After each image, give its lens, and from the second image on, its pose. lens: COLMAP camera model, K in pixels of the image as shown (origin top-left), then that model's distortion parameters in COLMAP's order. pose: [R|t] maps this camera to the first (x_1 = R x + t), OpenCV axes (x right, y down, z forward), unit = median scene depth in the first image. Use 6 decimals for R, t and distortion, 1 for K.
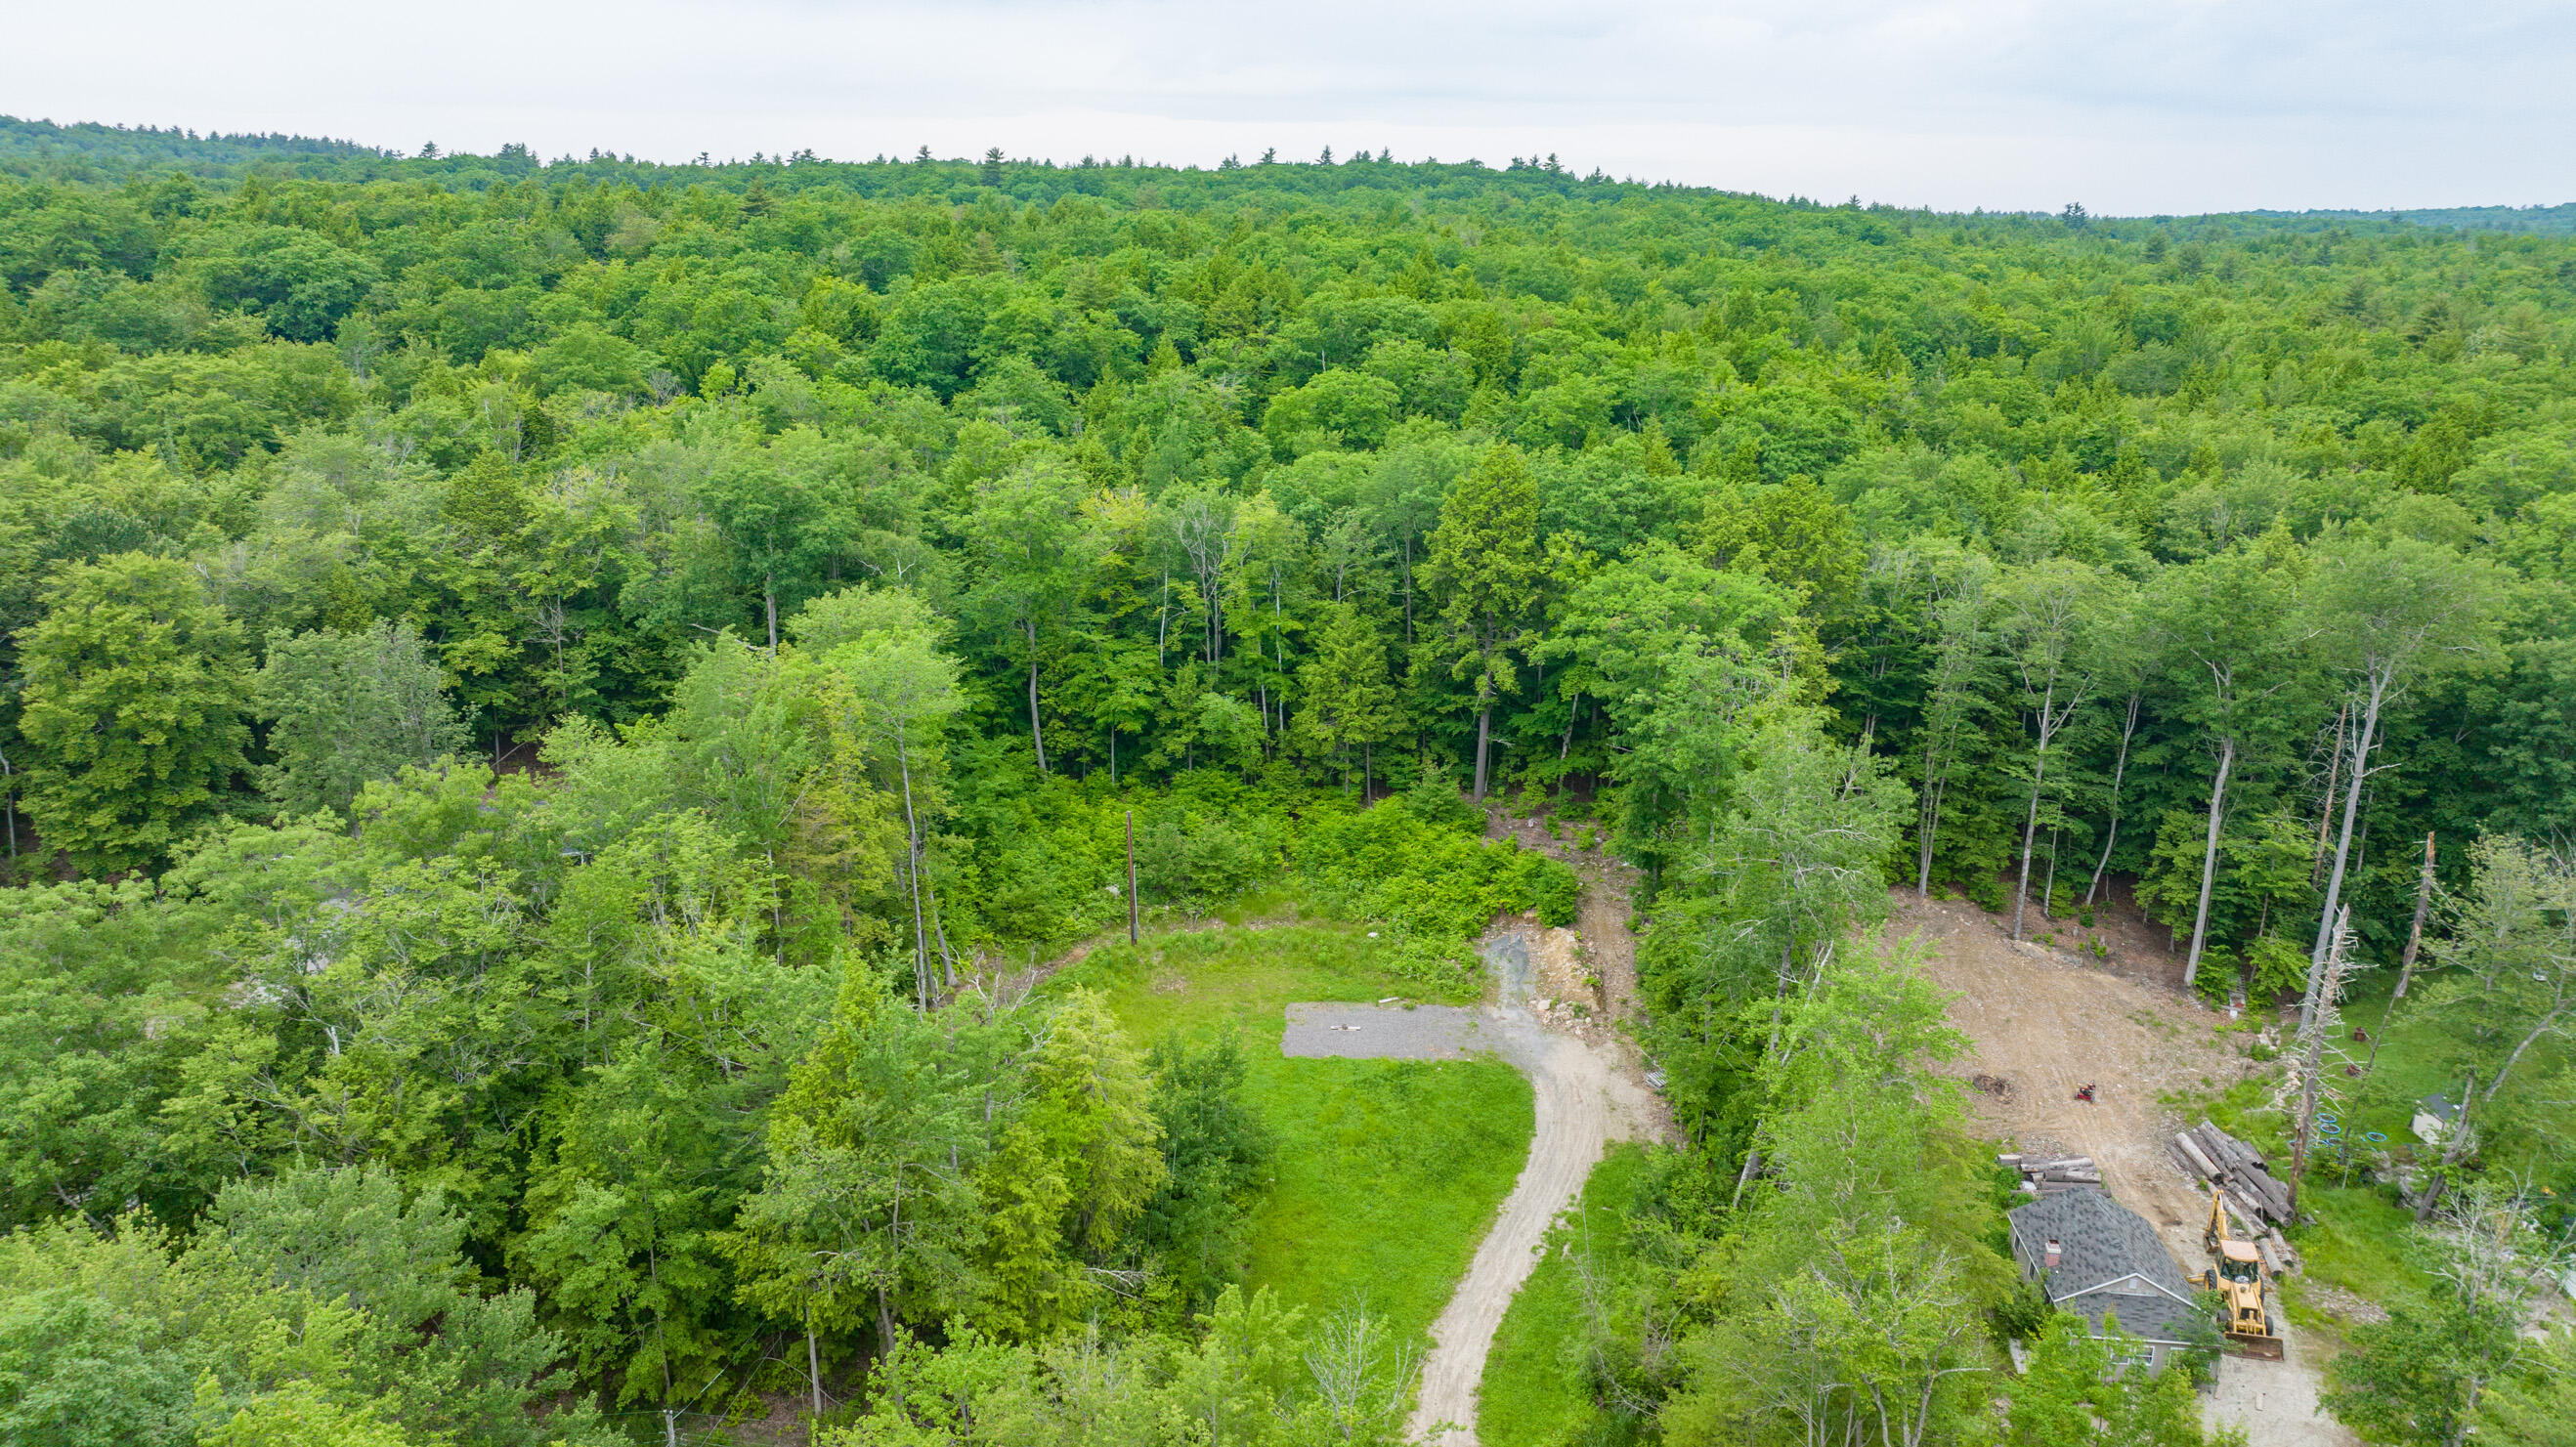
lens RADIAL K [[1810.9, 0, 1285.2], [0, 1810.9, 720.3], [0, 0, 1]] dist [-0.029818, 0.023903]
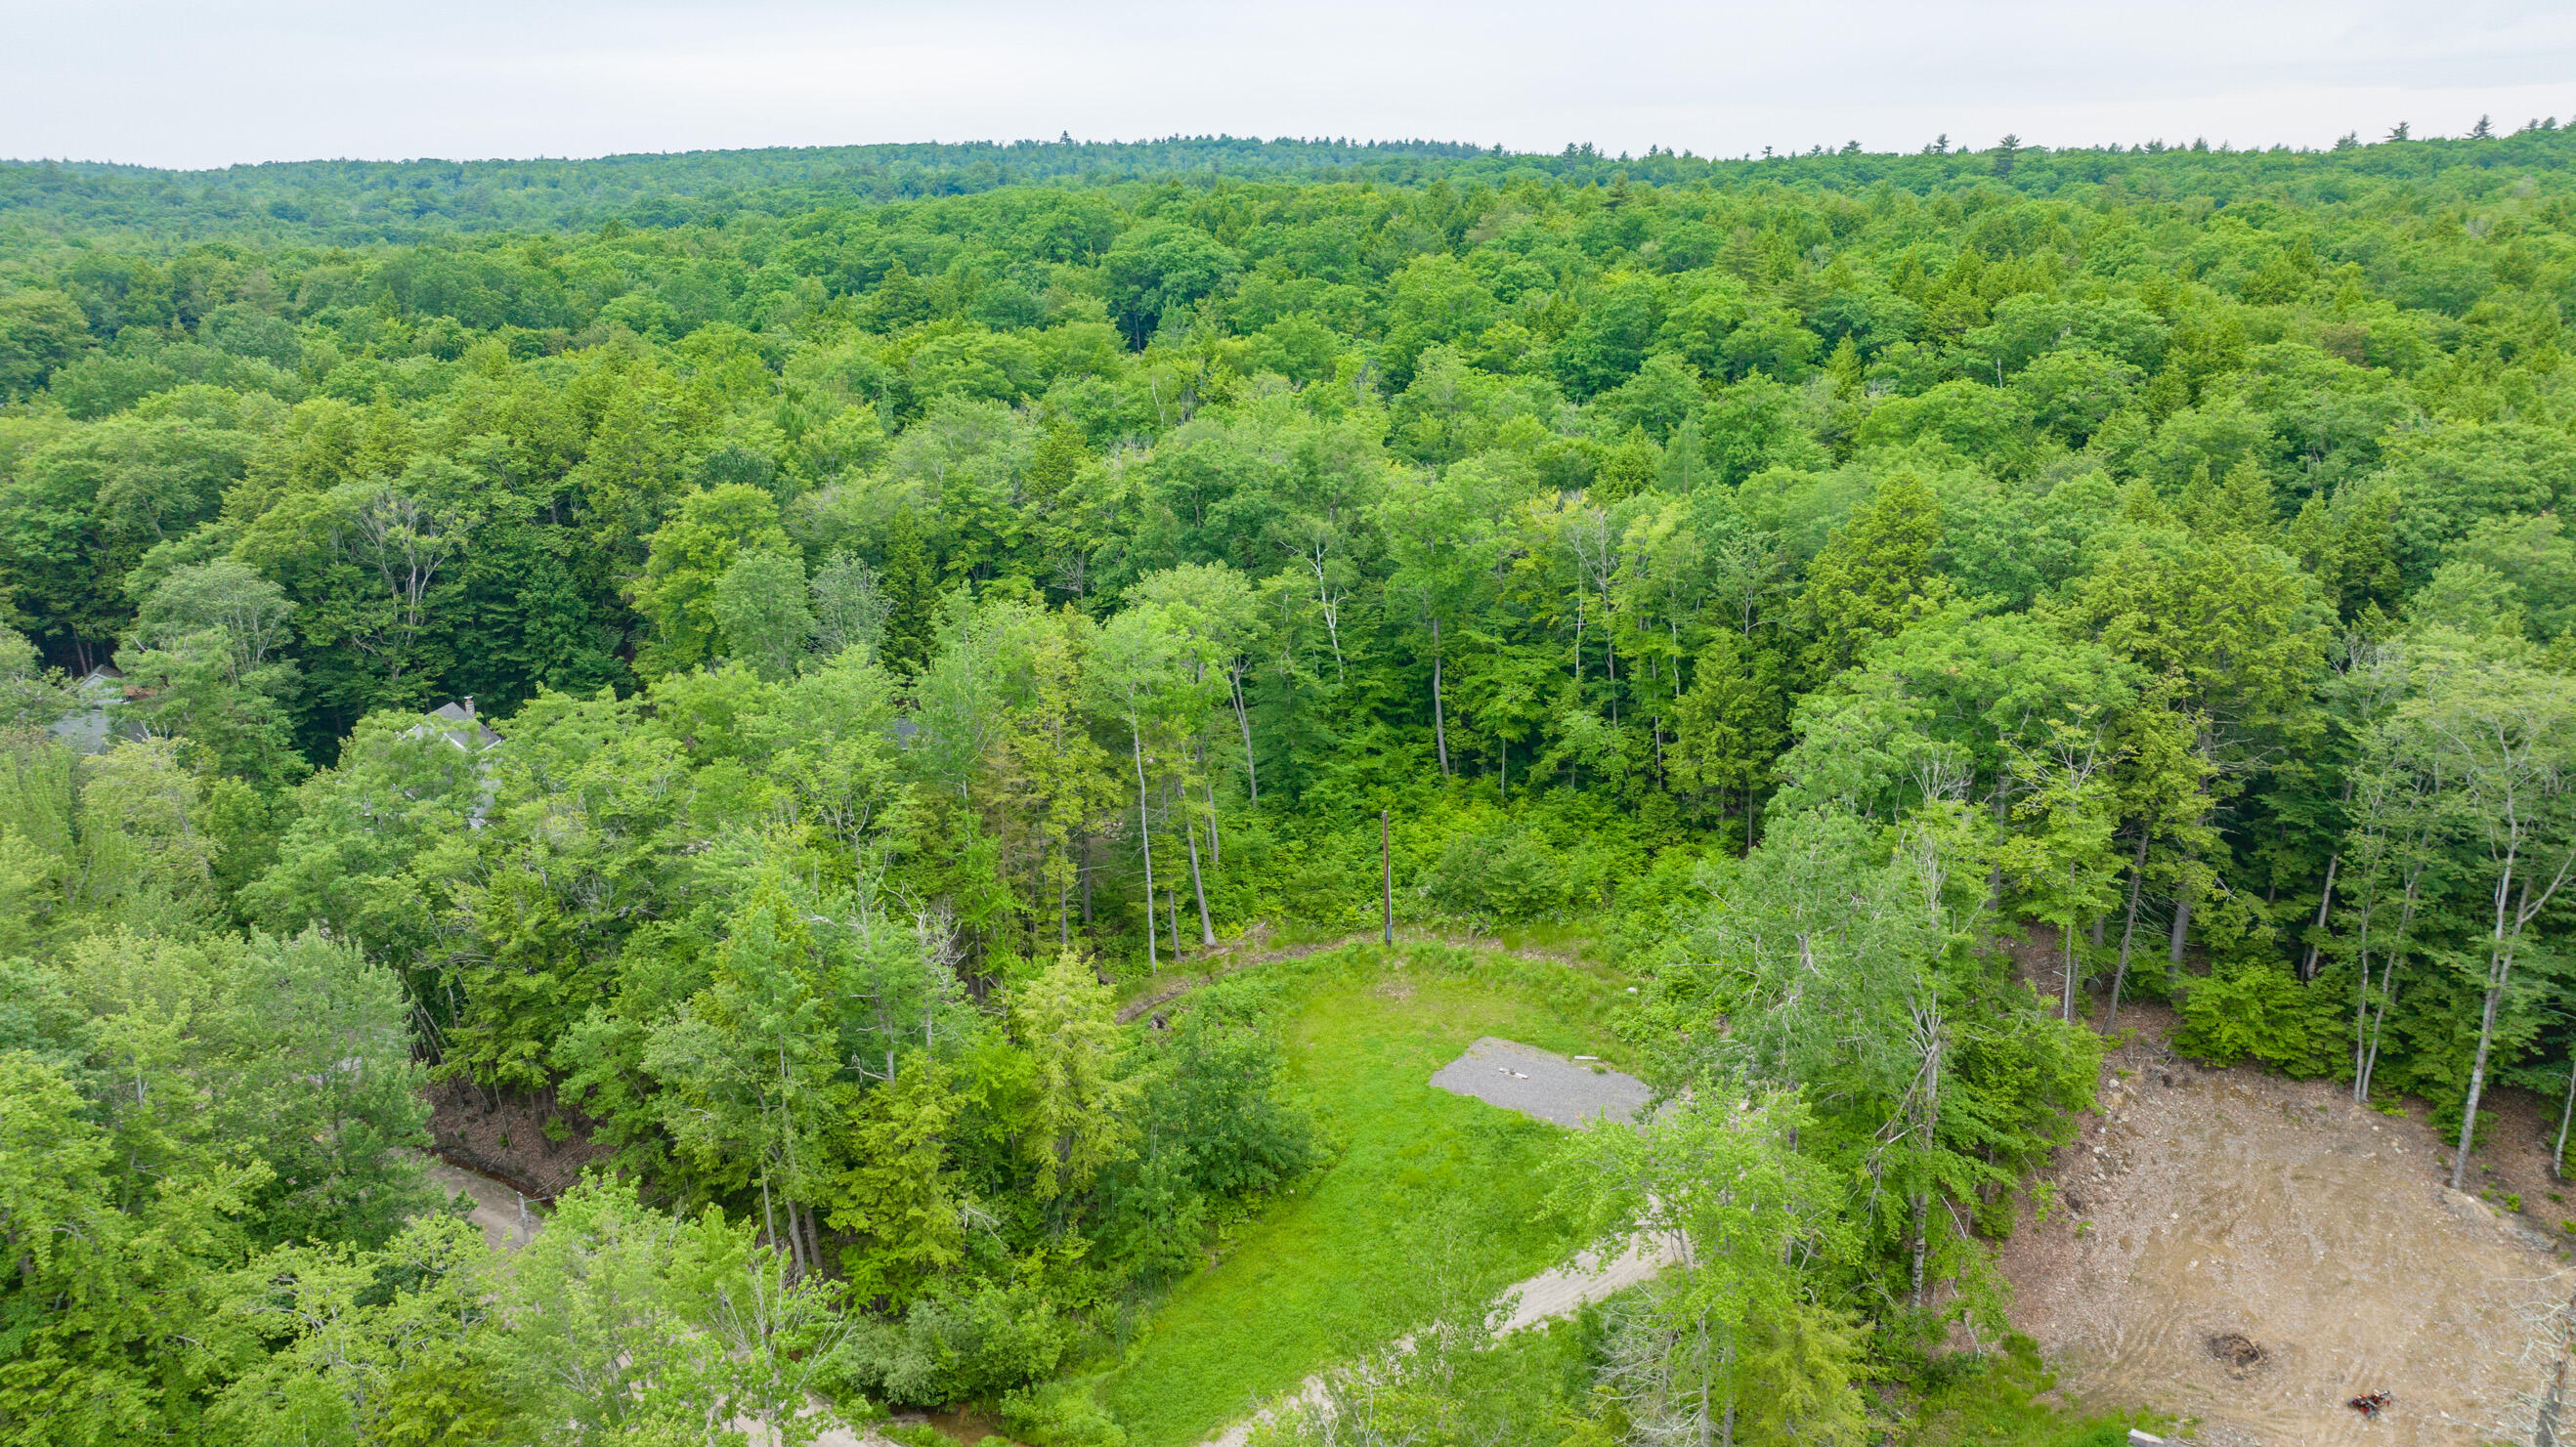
lens RADIAL K [[1810.9, 0, 1281.1], [0, 1810.9, 733.4], [0, 0, 1]] dist [-0.029818, 0.023903]
pose [[0.828646, 0.141439, -0.541609, 0.363725], [-0.135753, 0.989445, 0.050691, -0.031581], [0.543062, 0.031521, 0.839101, 0.120713]]
